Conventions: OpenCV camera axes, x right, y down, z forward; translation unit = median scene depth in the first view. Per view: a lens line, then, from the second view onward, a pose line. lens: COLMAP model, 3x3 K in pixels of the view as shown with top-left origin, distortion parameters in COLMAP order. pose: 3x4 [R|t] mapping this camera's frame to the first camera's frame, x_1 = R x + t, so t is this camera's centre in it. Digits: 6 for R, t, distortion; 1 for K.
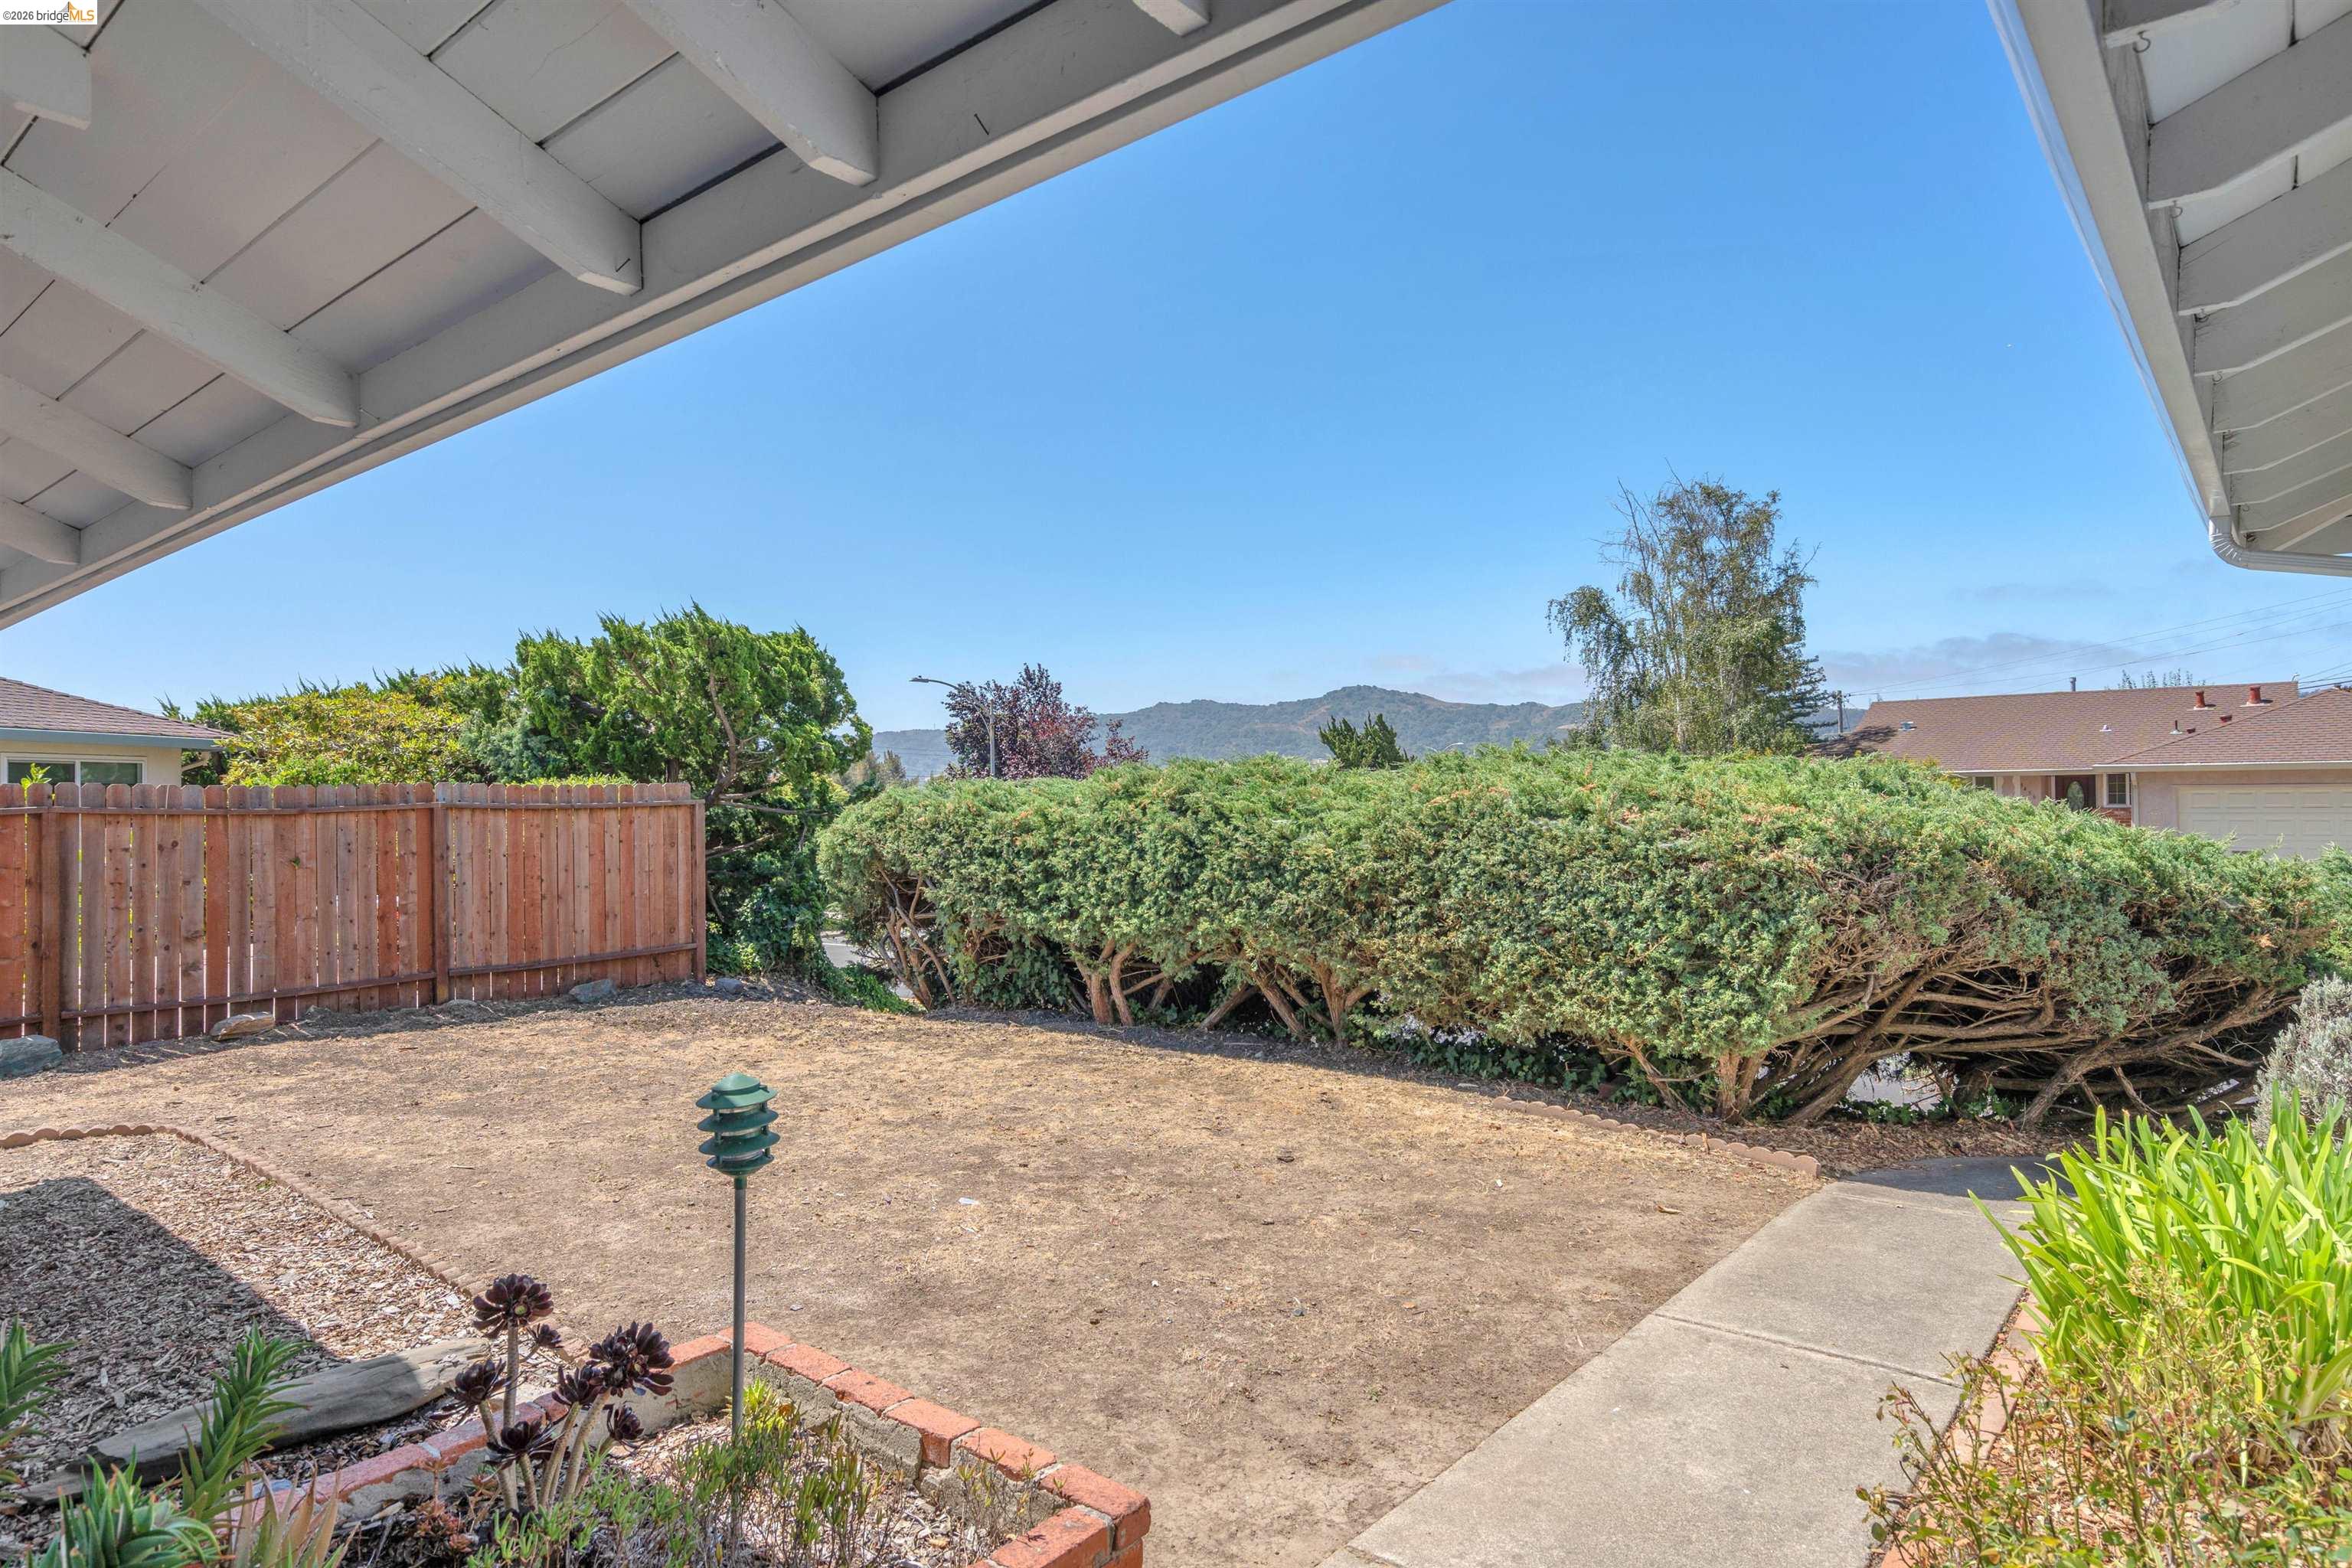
lens RADIAL K [[1360.3, 0, 1176.0], [0, 1360.3, 784.0], [0, 0, 1]] dist [0.003301, 0.001396]
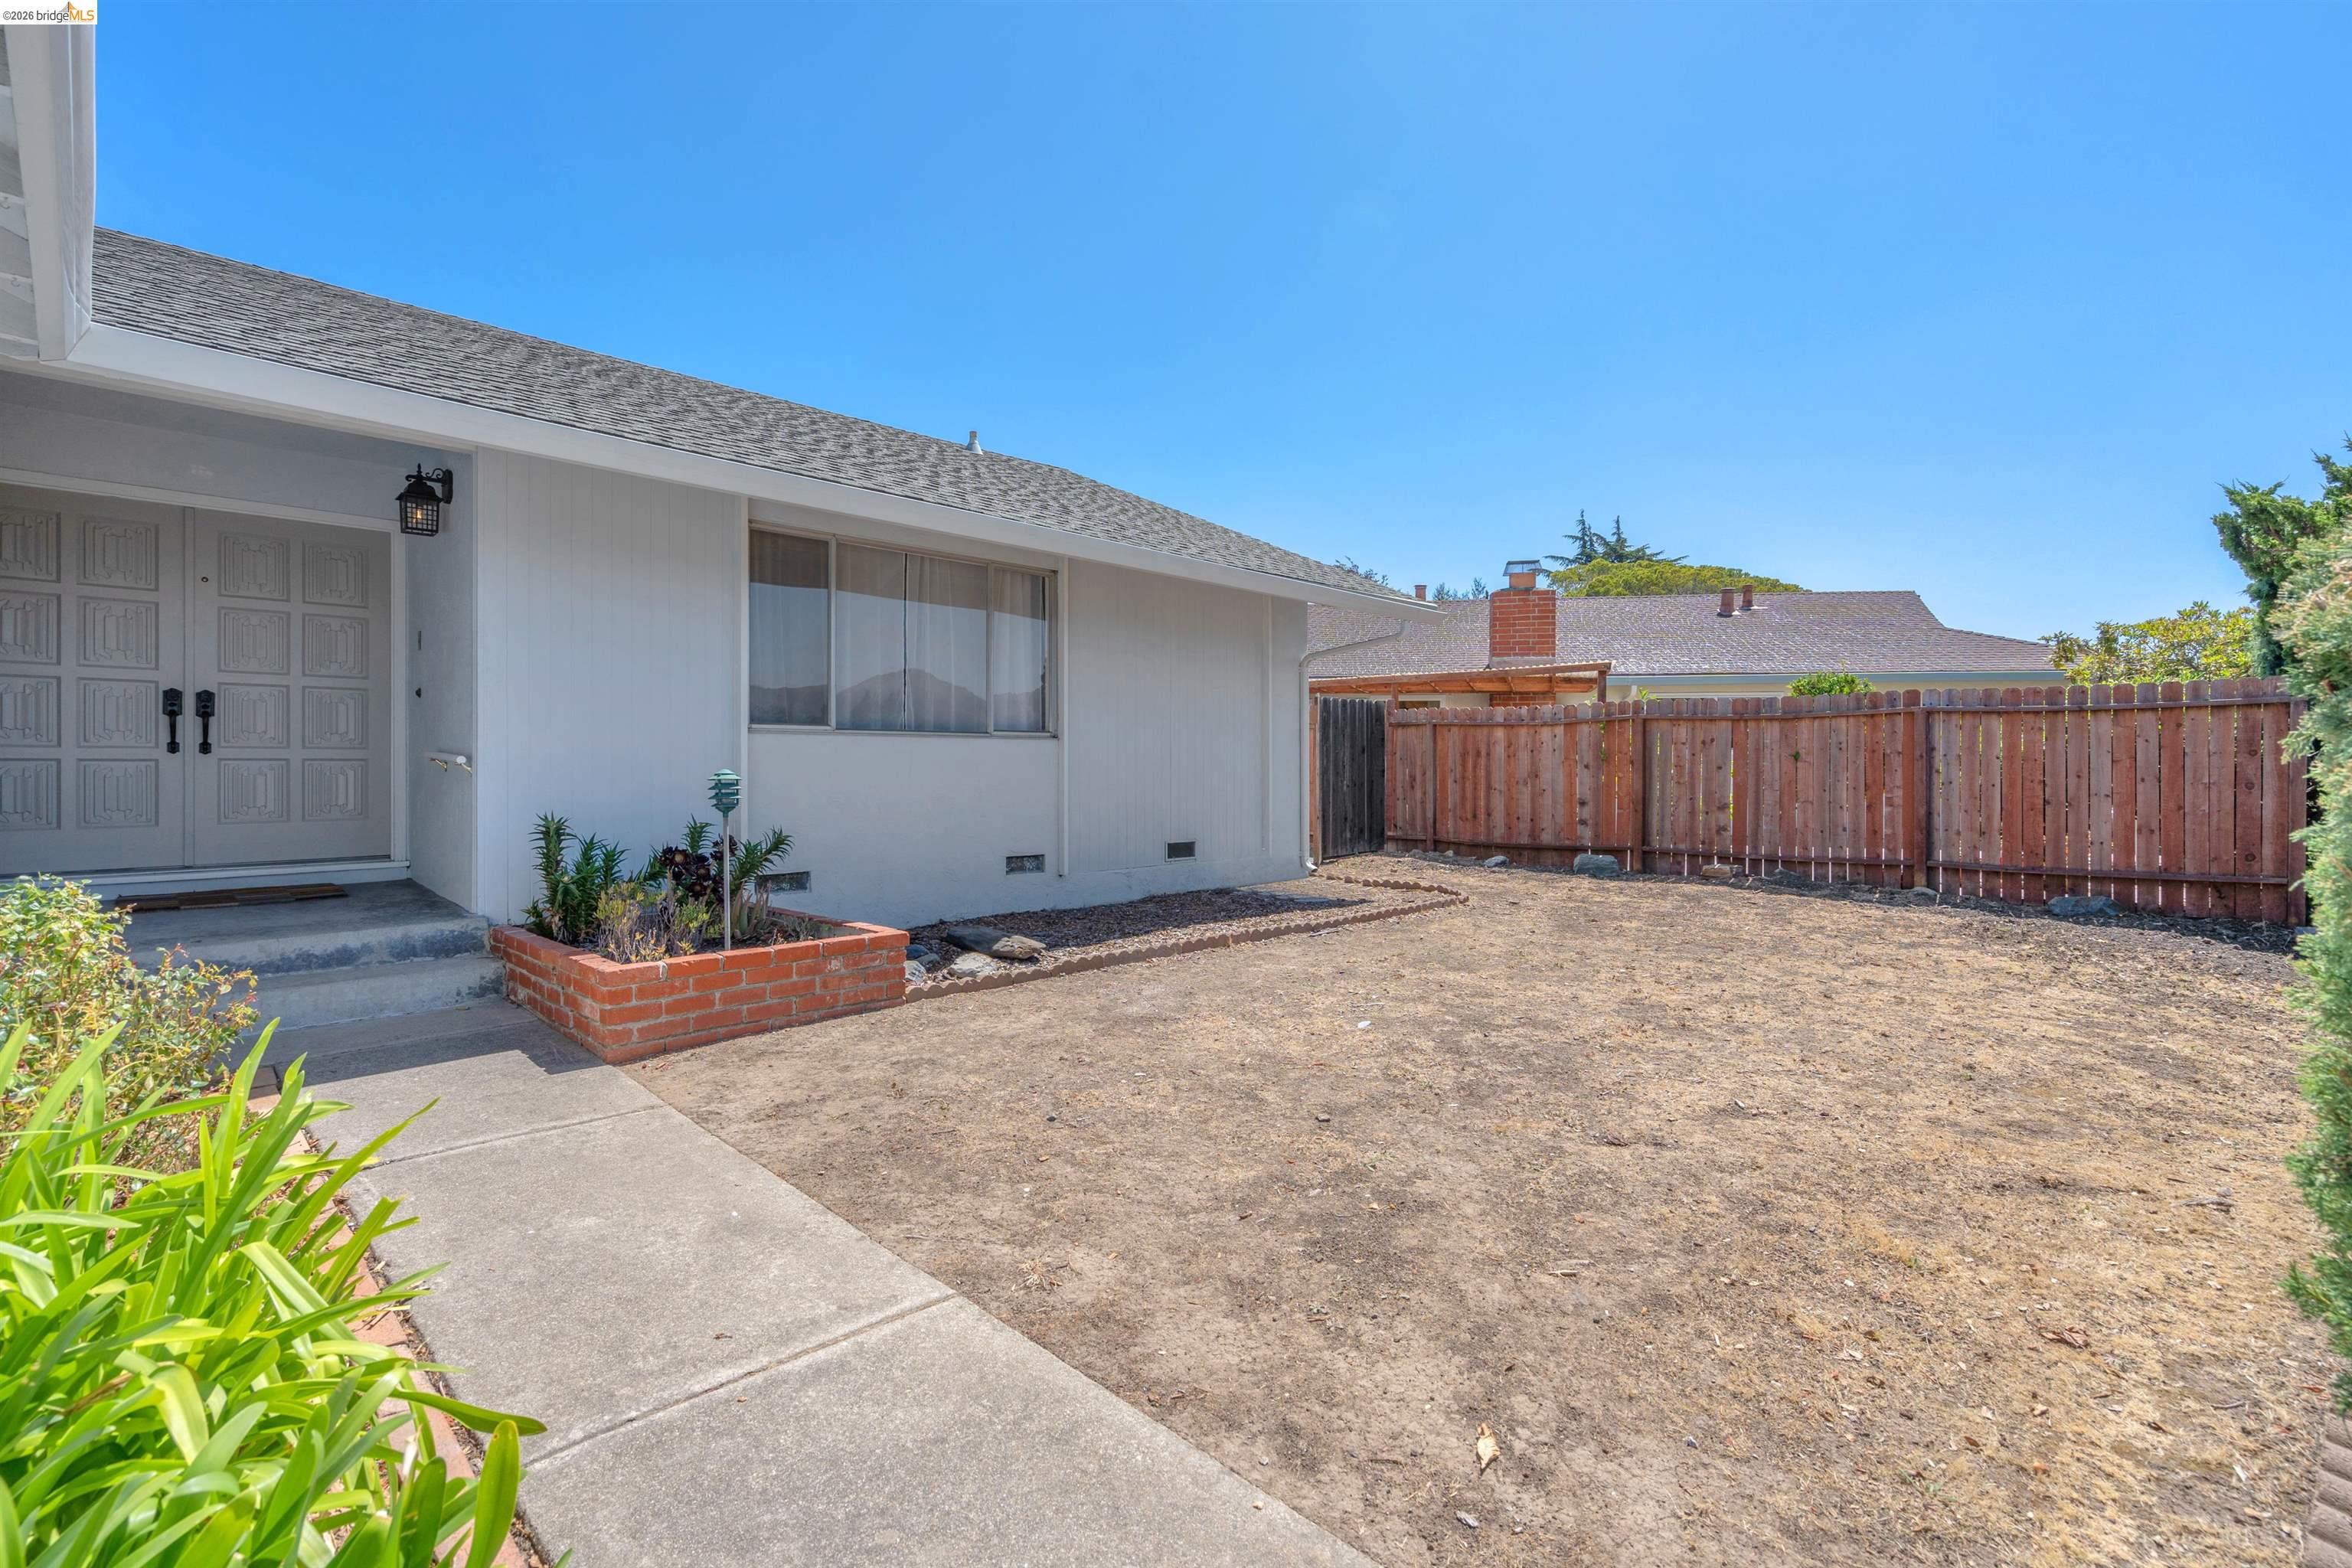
lens RADIAL K [[1054.6, 0, 1176.0], [0, 1054.6, 784.0], [0, 0, 1]] dist [-0.001949, -0.000074]
pose [[-0.076079, 0.034749, -0.996496, 0.682843], [0.005982, 0.999390, 0.034393, 0.083019], [0.997084, -0.003344, -0.076241, 0.900087]]
